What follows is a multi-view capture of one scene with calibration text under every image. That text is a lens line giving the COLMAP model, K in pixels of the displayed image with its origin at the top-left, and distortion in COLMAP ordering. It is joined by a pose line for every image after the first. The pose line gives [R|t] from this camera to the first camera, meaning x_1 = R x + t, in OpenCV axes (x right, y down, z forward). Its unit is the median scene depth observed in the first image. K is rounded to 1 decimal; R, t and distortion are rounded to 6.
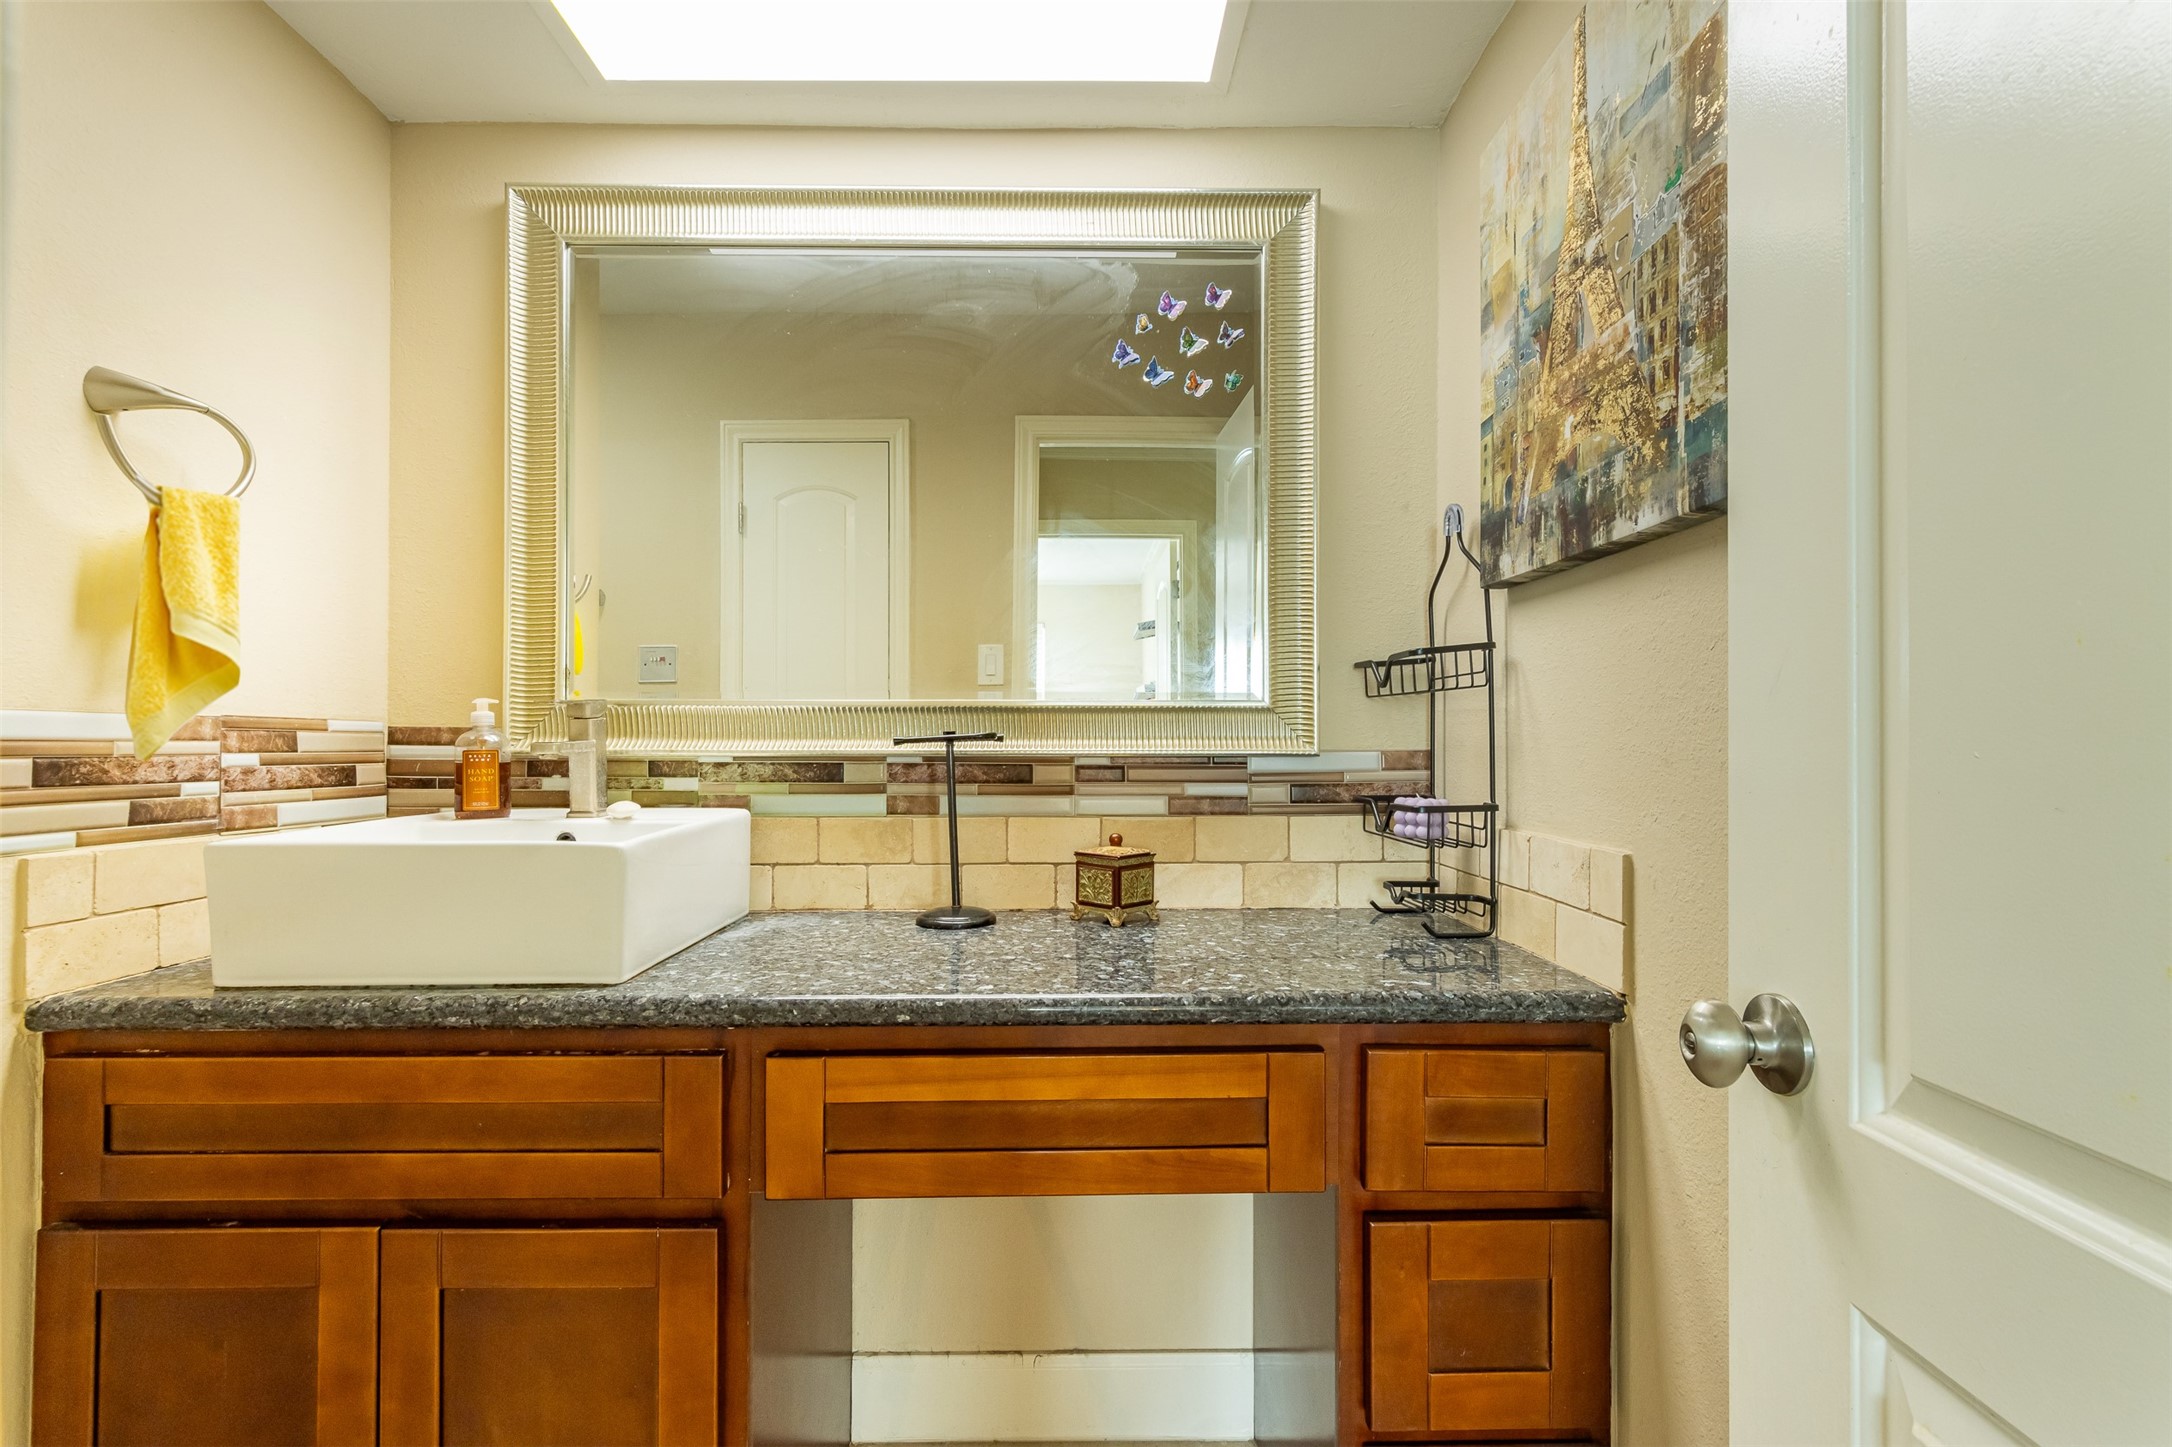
lens RADIAL K [[1006.6, 0, 1086.0], [0, 1006.6, 723.5], [0, 0, 1]] dist [0.004132, 0.000106]
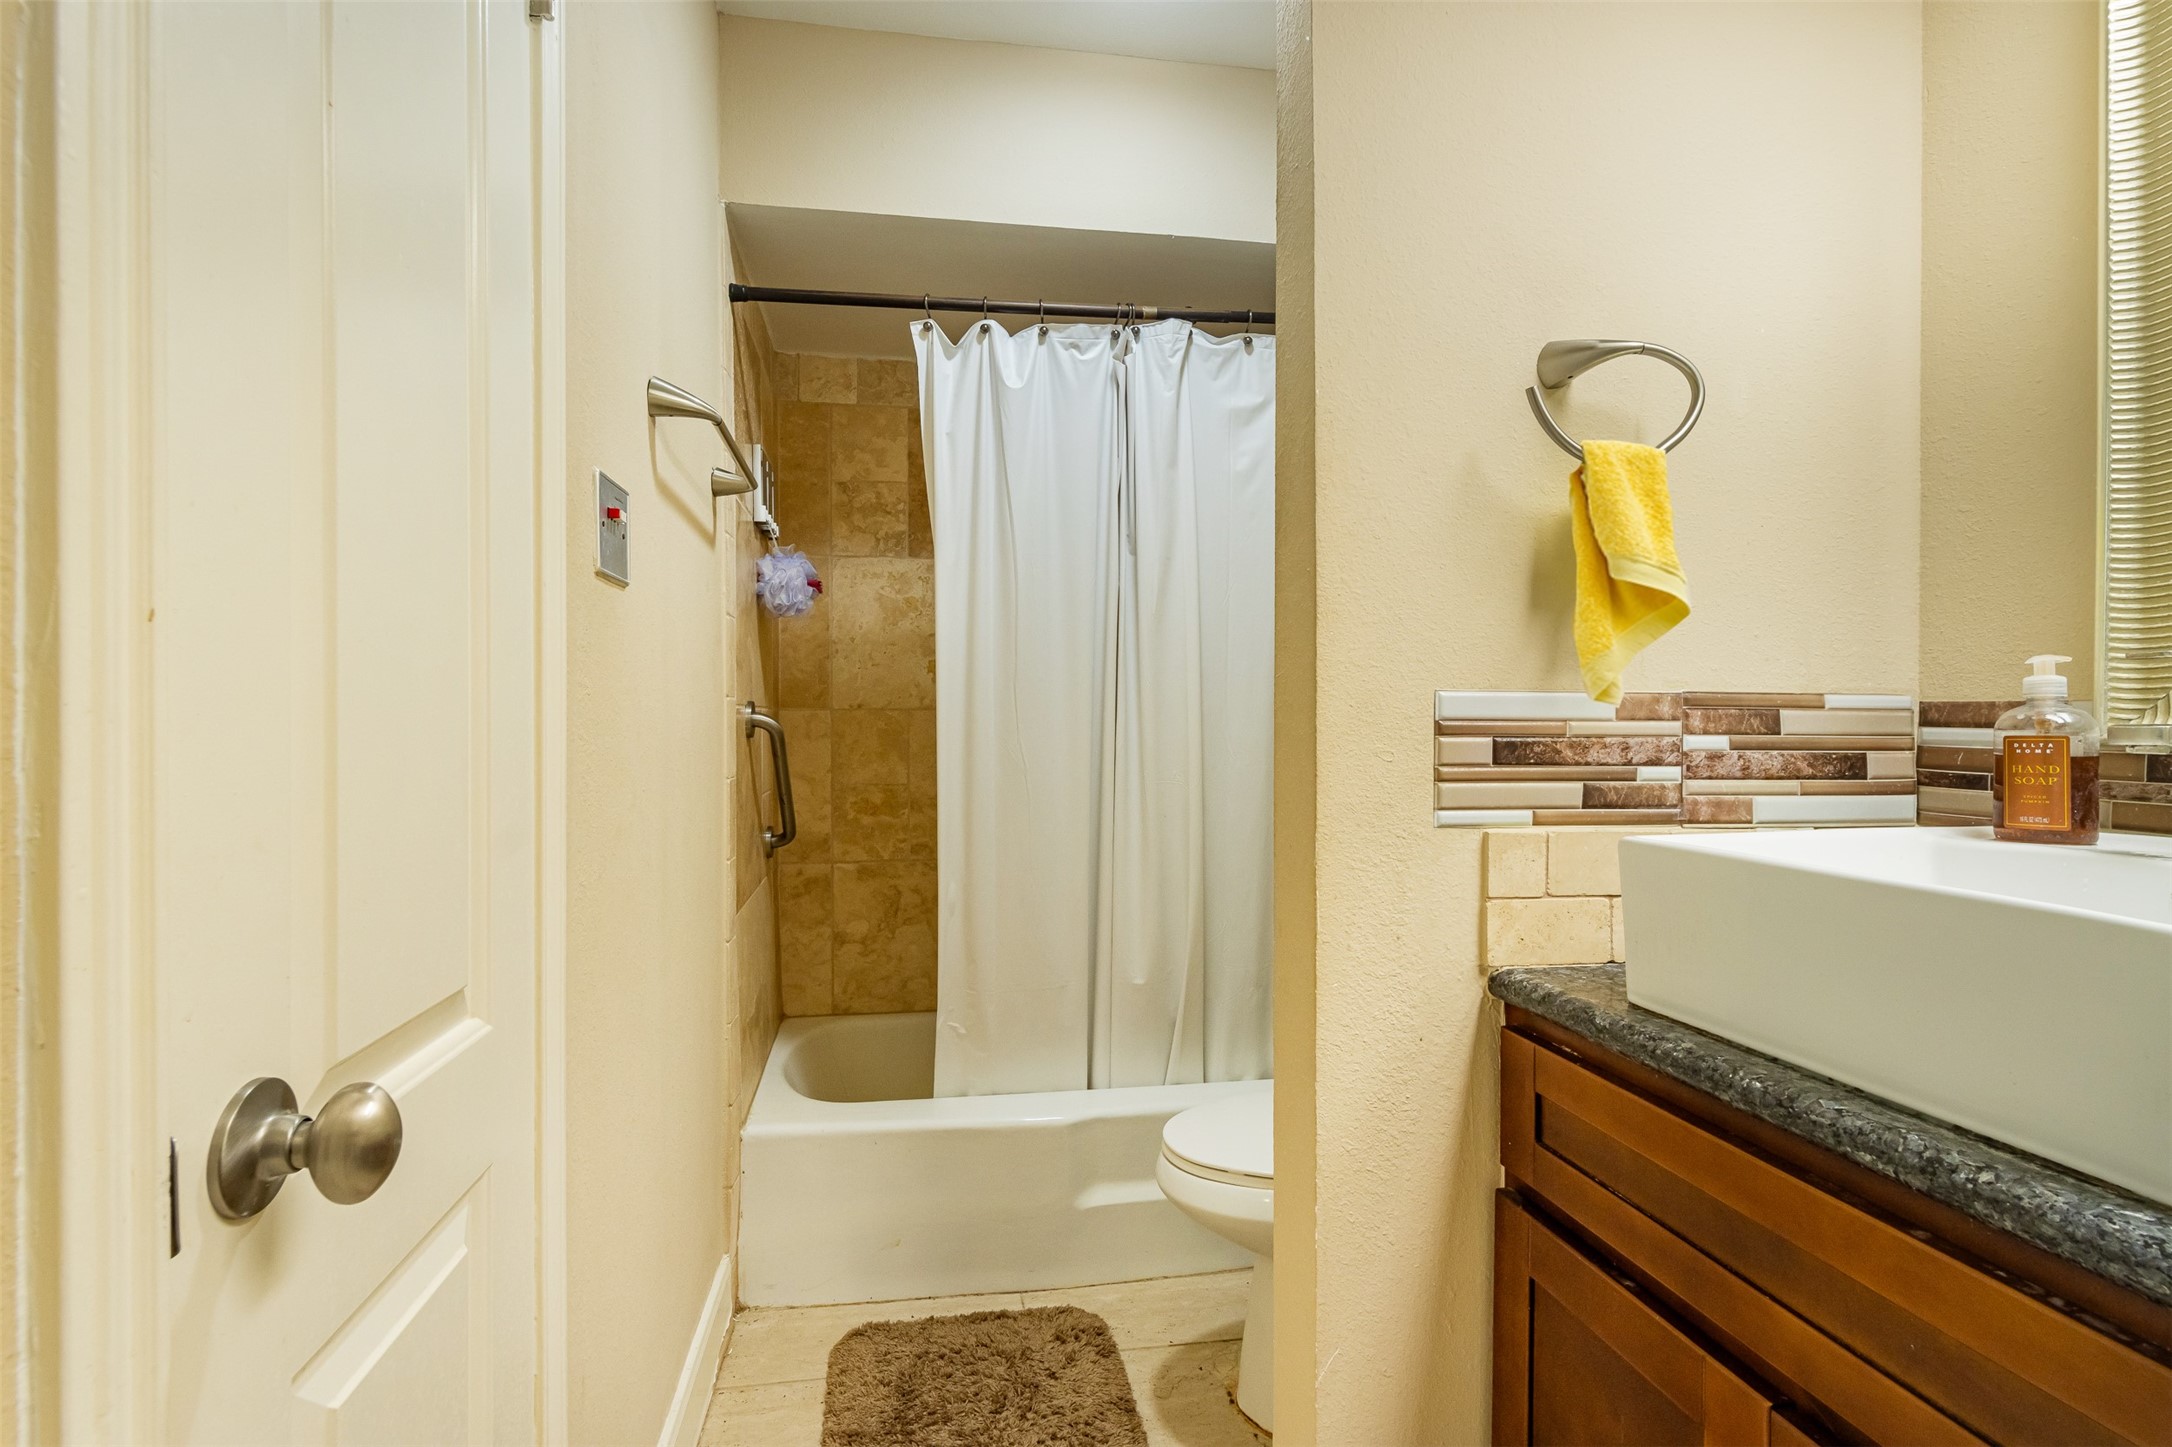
lens RADIAL K [[1006.6, 0, 1086.0], [0, 1006.6, 723.5], [0, 0, 1]] dist [0.004132, 0.000106]
pose [[0.135635, 0.005047, -0.990746, -0.054752], [0.015161, 0.999859, 0.007169, 0.005607], [0.990643, -0.015993, 0.135539, 0.377478]]
